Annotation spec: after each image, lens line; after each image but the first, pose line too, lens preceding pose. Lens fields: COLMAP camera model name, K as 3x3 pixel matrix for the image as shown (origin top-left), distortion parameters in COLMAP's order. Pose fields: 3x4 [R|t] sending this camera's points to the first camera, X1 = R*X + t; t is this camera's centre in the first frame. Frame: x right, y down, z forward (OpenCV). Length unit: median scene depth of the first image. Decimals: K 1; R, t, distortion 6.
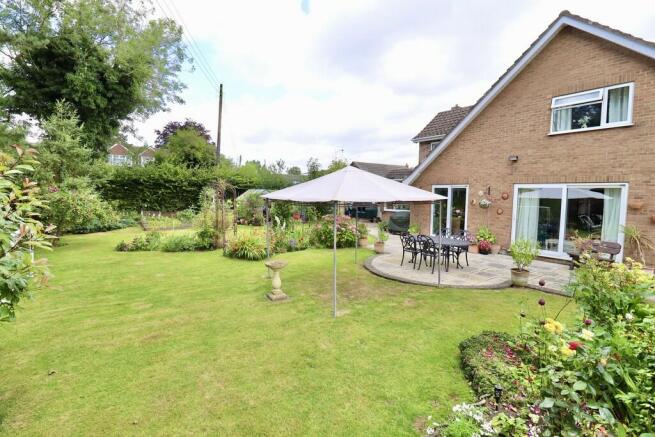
lens RADIAL K [[317.5, 0, 324.8], [0, 317.5, 213.9], [0, 0, 1]] dist [0.000562, -0.015632]
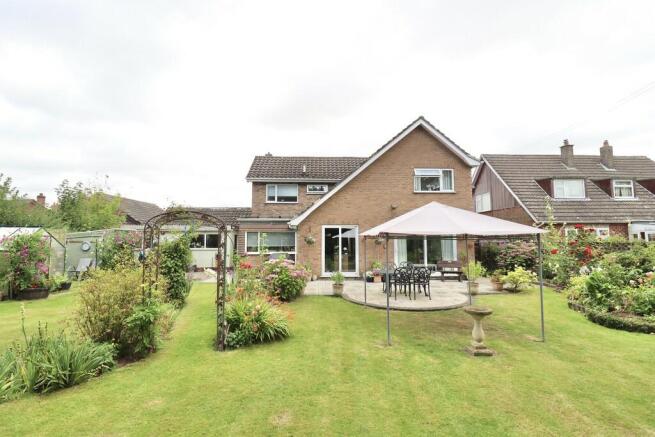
lens RADIAL K [[317.5, 0, 324.8], [0, 317.5, 213.9], [0, 0, 1]] dist [0.000562, -0.015632]
pose [[0.498067, 0.046570, 0.865887, -0.823165], [0.072422, 0.992834, -0.095056, -0.040515], [-0.864109, 0.110054, 0.491125, 0.674829]]
